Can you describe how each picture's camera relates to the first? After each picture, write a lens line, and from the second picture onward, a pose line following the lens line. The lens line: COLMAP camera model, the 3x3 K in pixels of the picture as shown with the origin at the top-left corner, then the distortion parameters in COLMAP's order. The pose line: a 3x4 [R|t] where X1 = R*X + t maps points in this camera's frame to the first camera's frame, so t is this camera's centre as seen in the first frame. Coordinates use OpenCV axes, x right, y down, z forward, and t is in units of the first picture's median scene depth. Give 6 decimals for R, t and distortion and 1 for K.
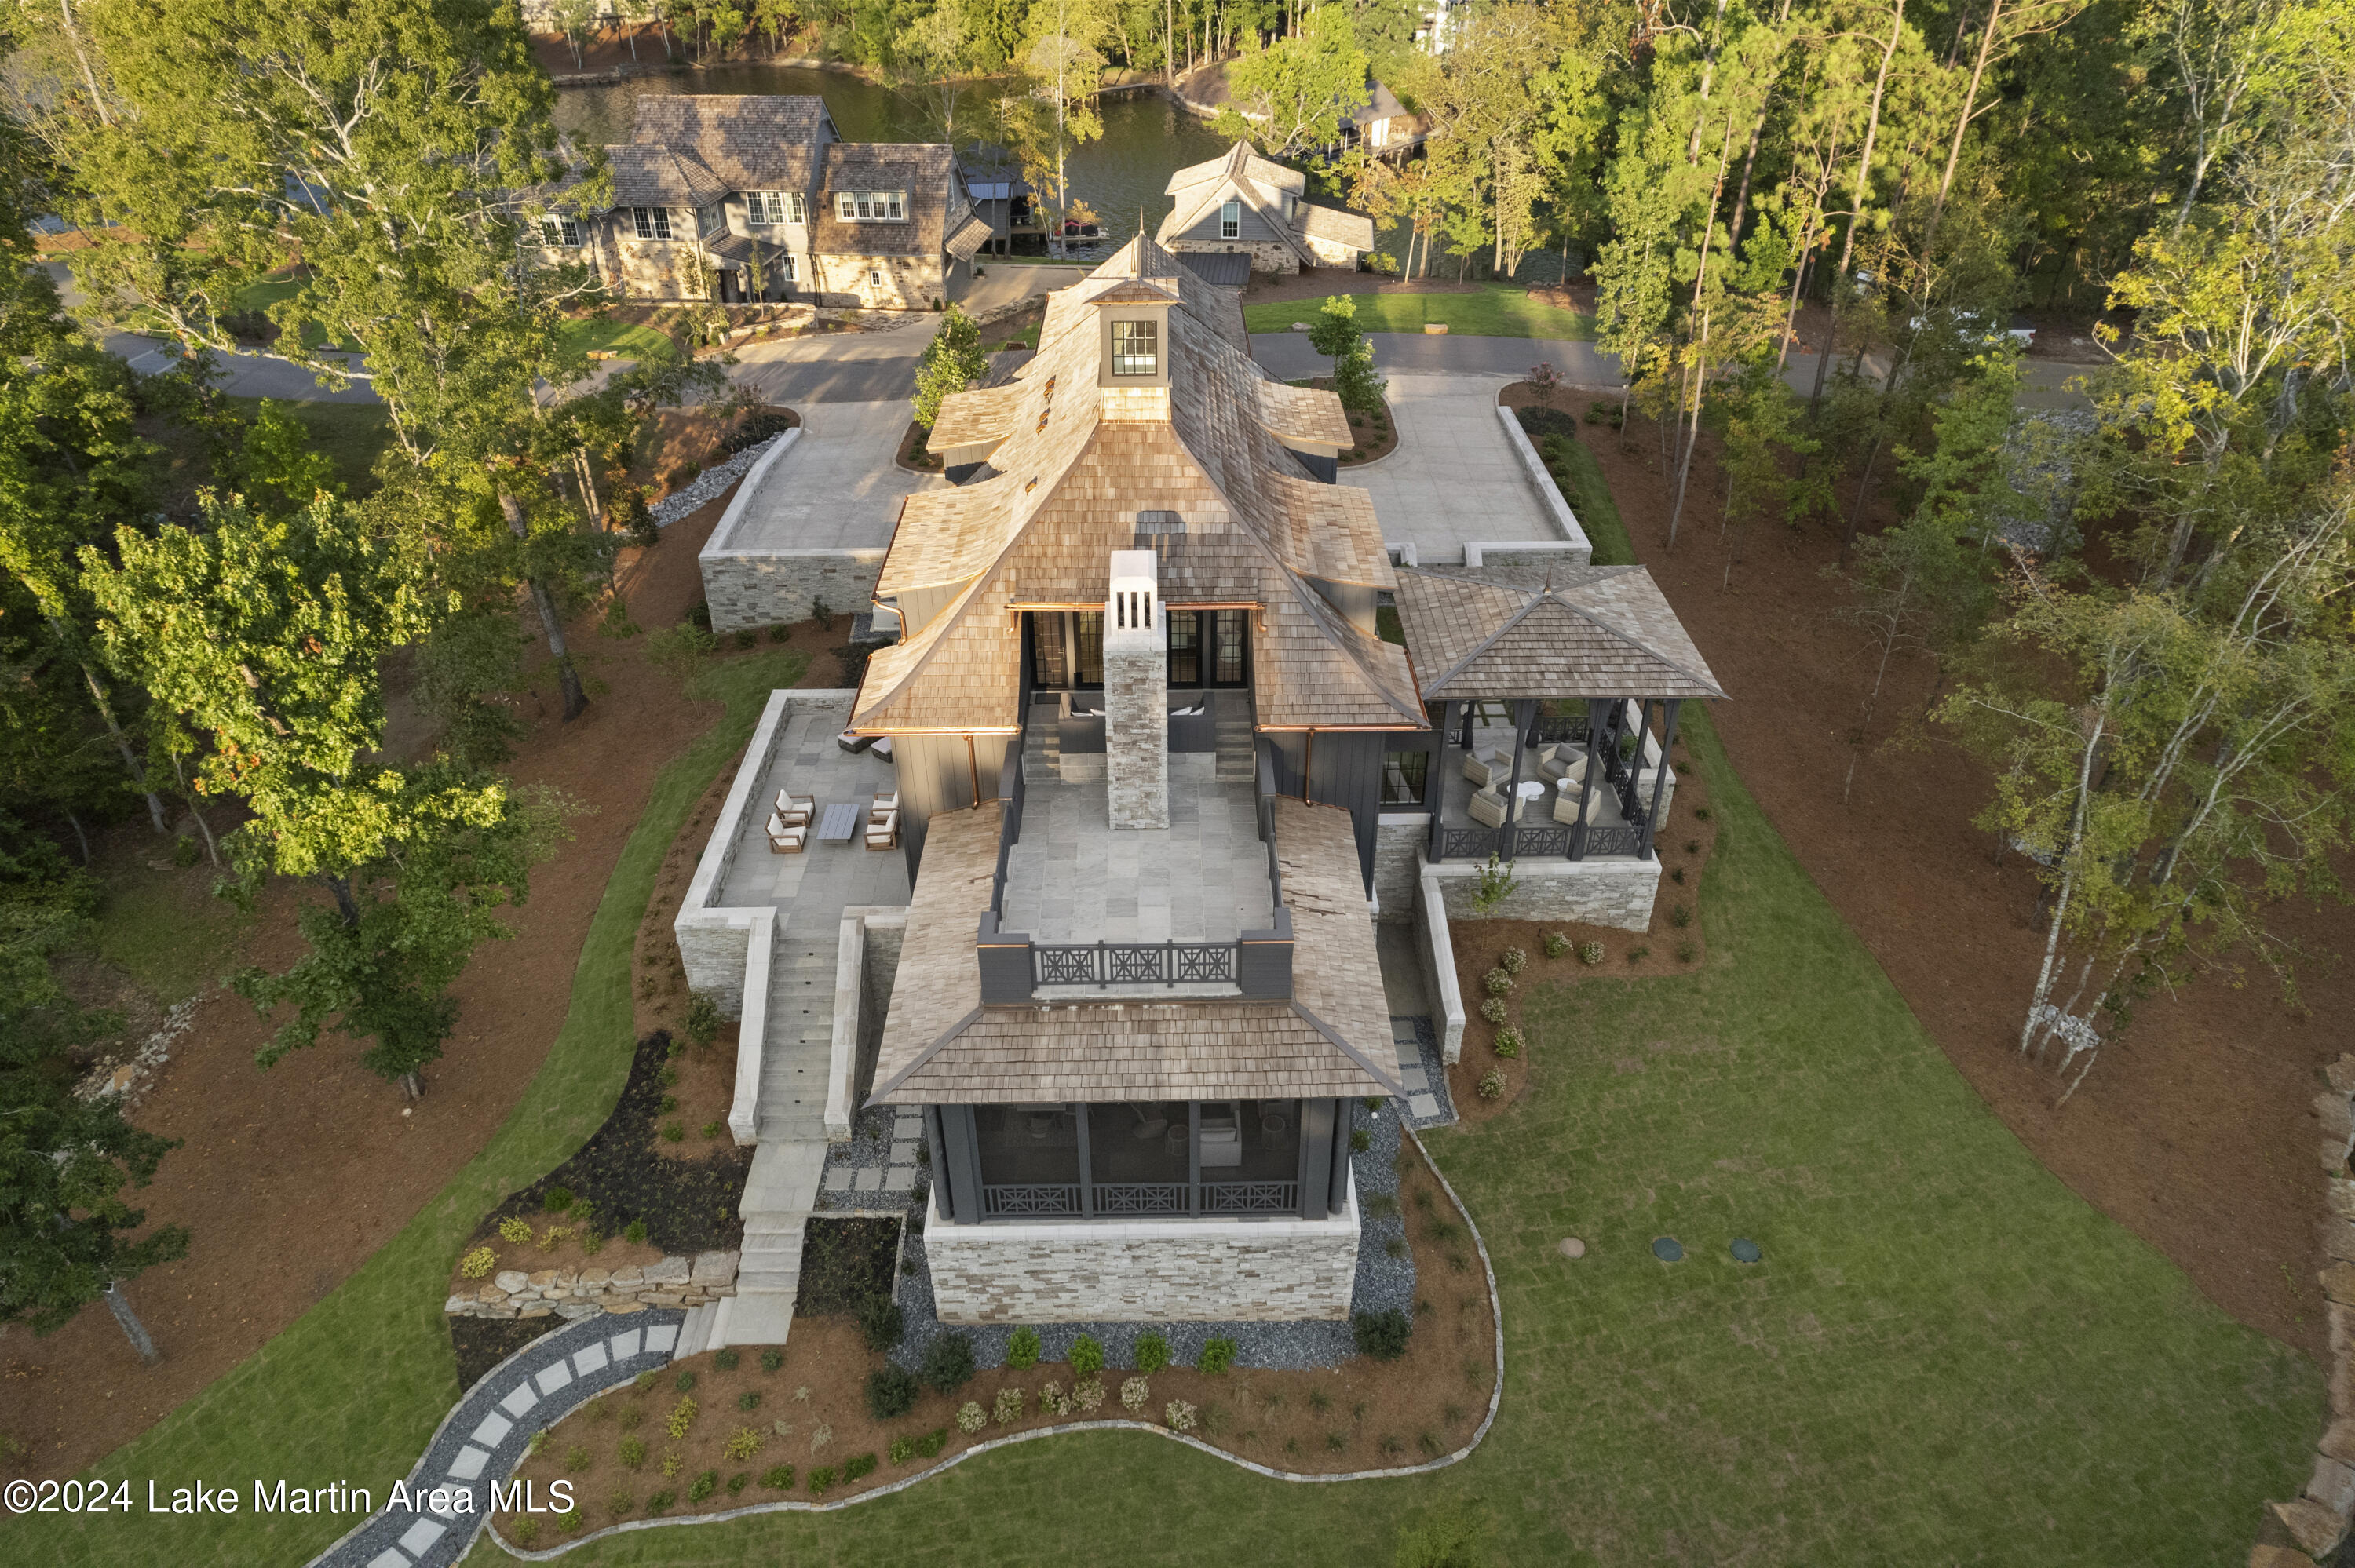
lens RADIAL K [[1505.9, 0, 1185.5], [0, 1505.9, 793.7], [0, 0, 1]] dist [-0.084662, 0.080068]
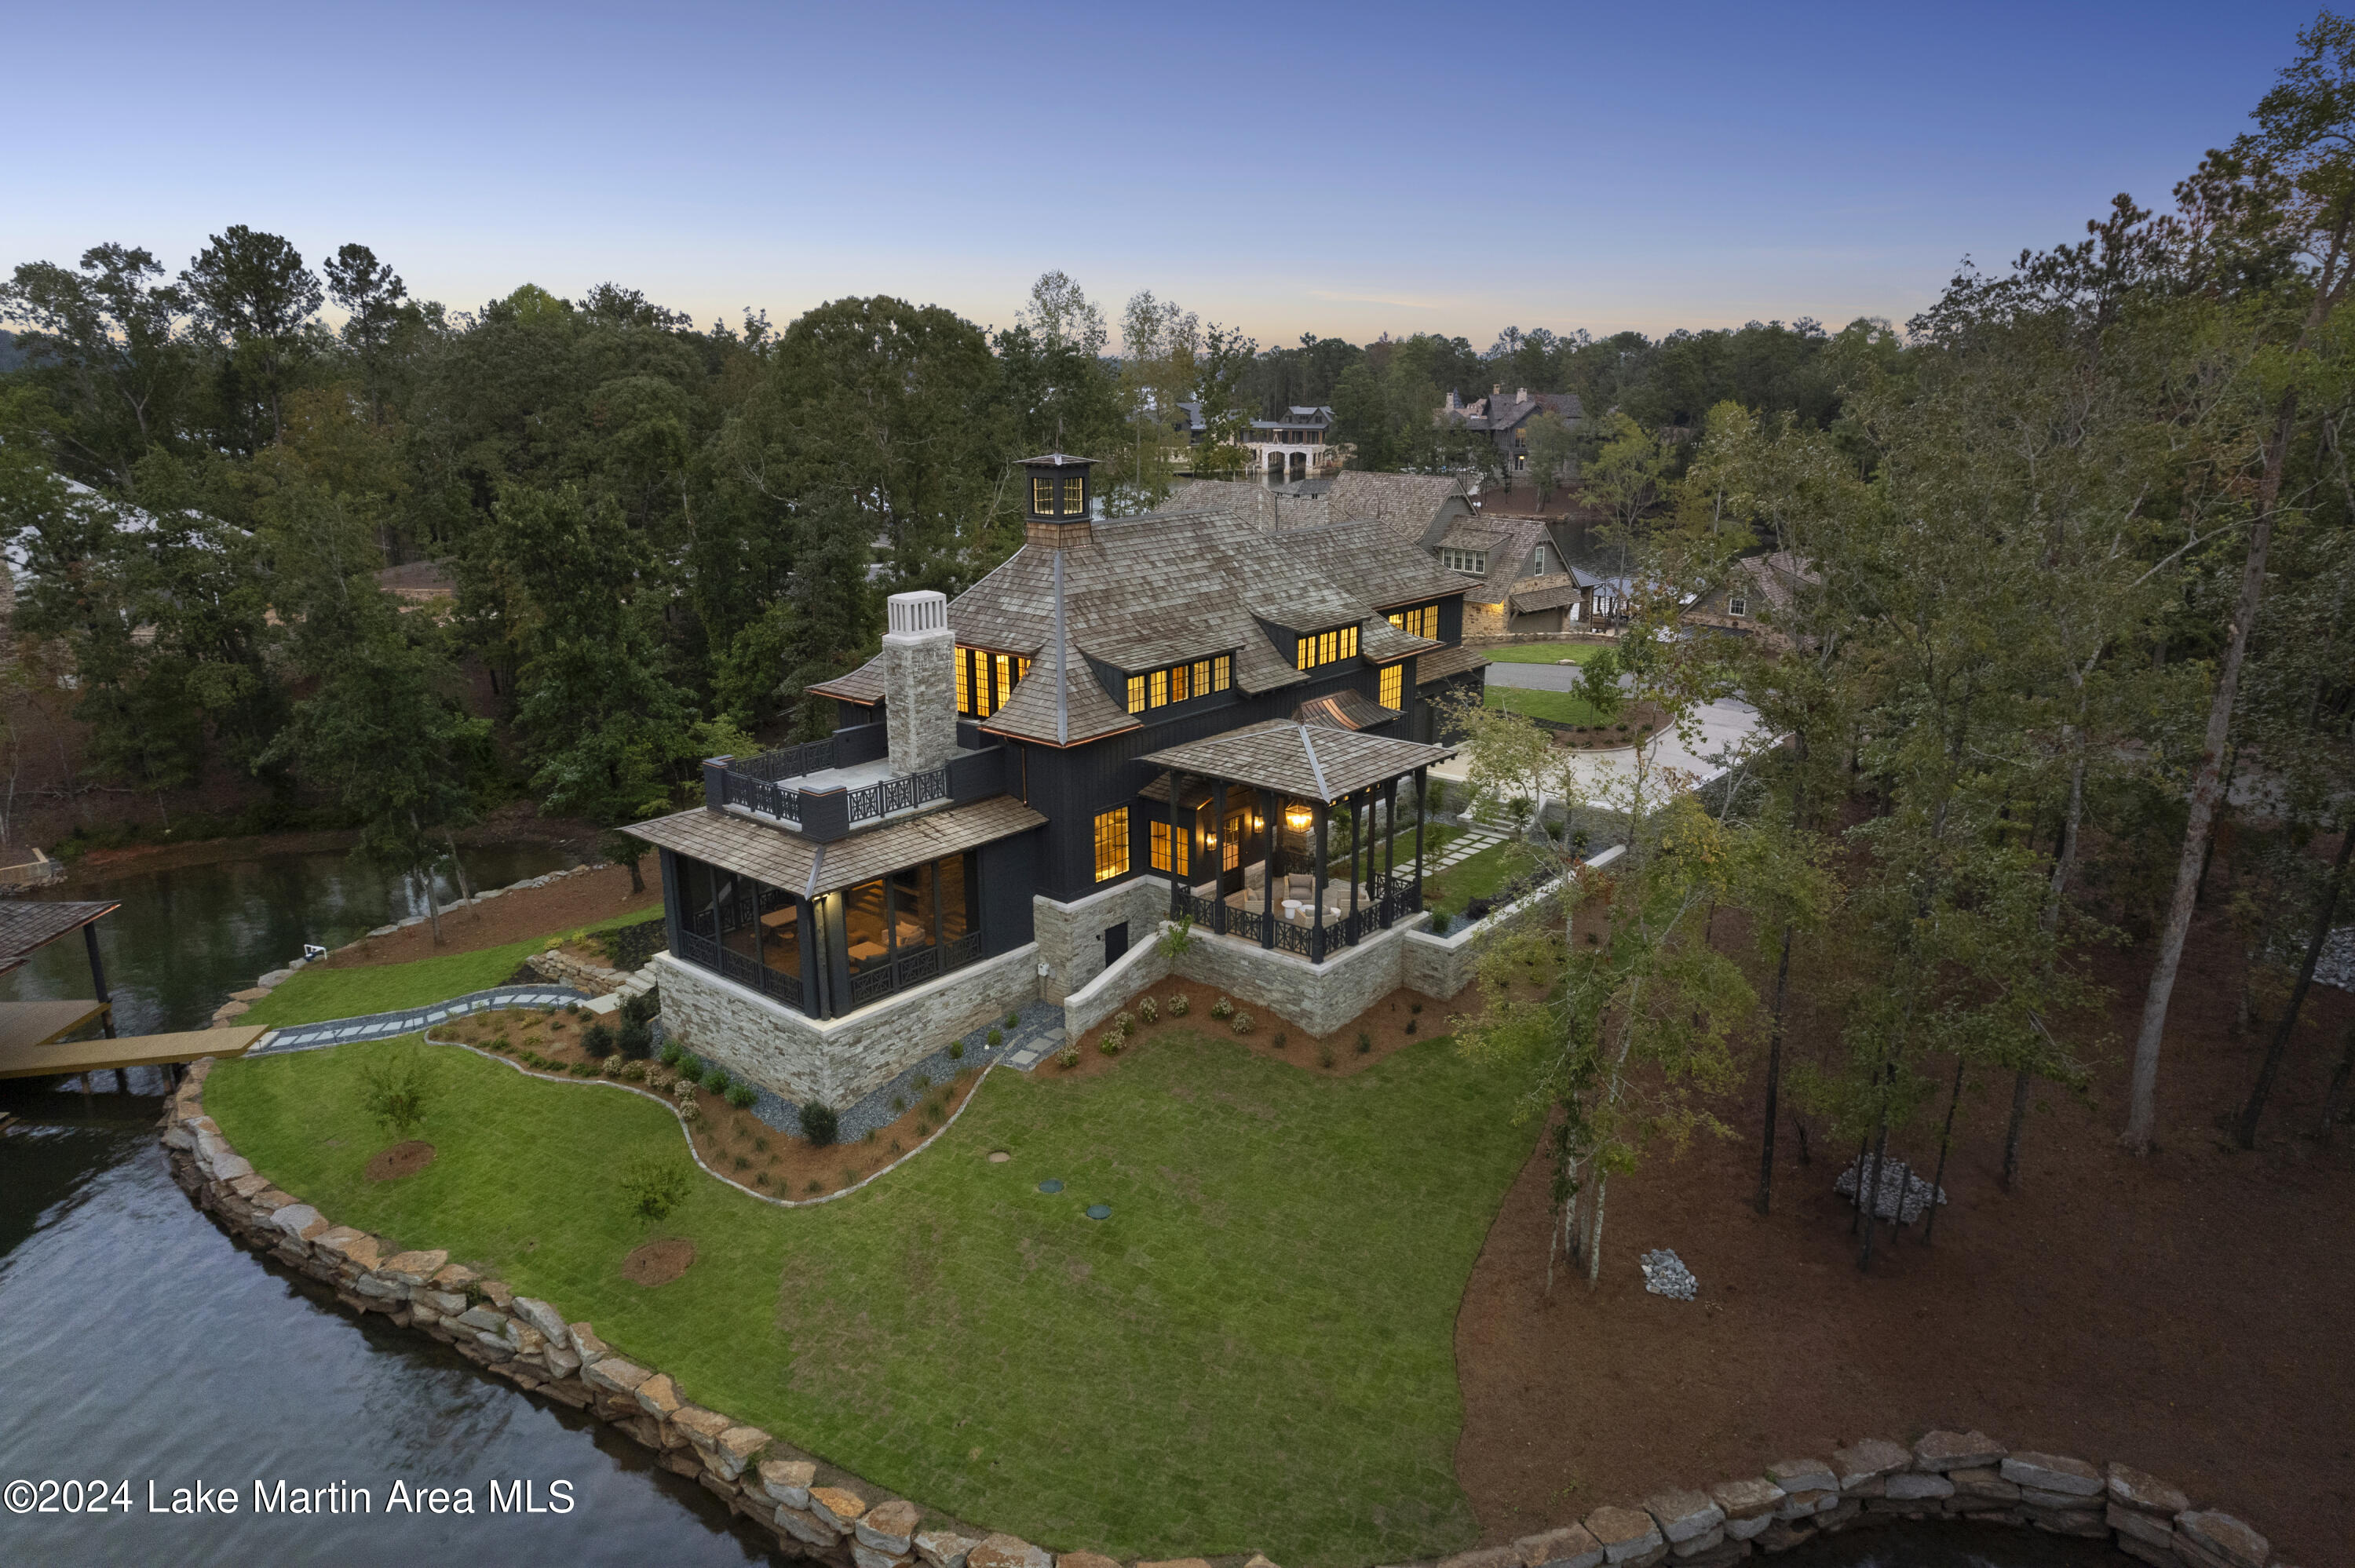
lens RADIAL K [[1512.8, 0, 1185.8], [0, 1512.8, 791.0], [0, 0, 1]] dist [-0.083840, 0.077445]
pose [[0.751961, 0.180262, -0.634082, 1.142295], [-0.364702, 0.915031, -0.172369, 0.192378], [0.549133, 0.360866, 0.753810, 0.045830]]
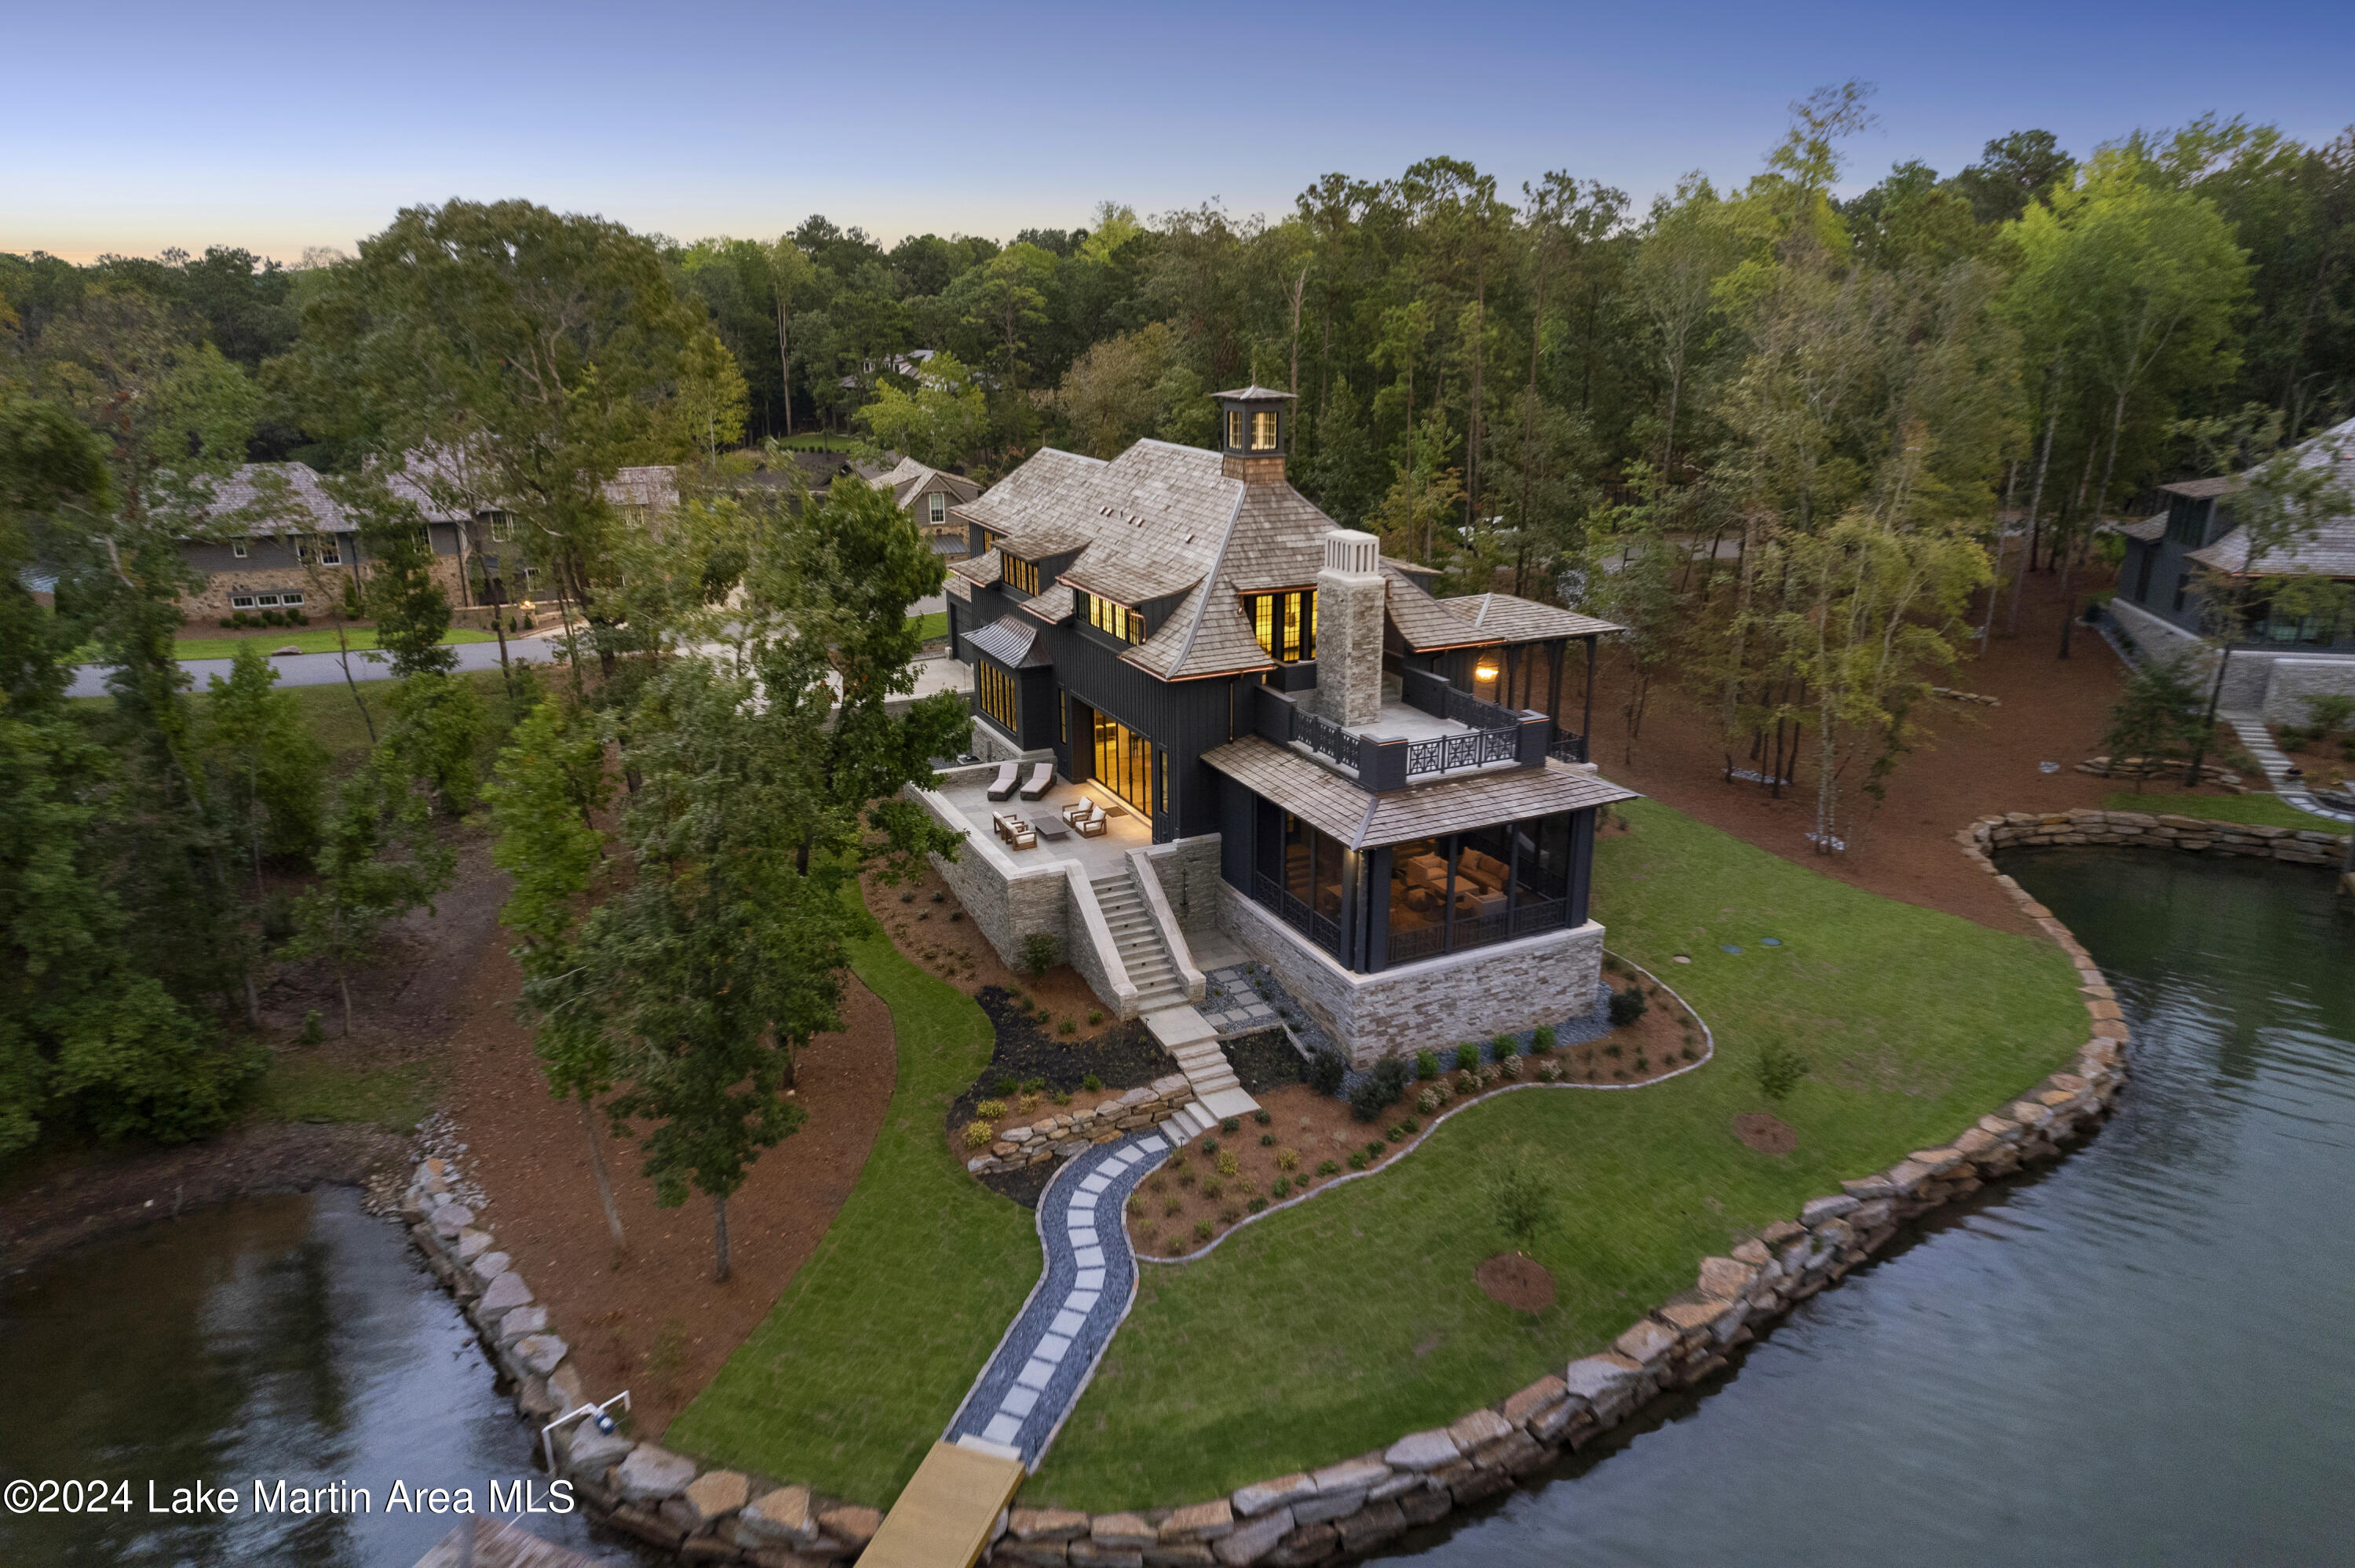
lens RADIAL K [[1512.8, 0, 1185.8], [0, 1512.8, 791.0], [0, 0, 1]] dist [-0.083840, 0.077445]
pose [[0.906838, -0.132409, 0.400140, -0.789932], [0.234376, 0.947470, -0.217644, 0.367173], [-0.350302, 0.291151, 0.890236, -0.212754]]
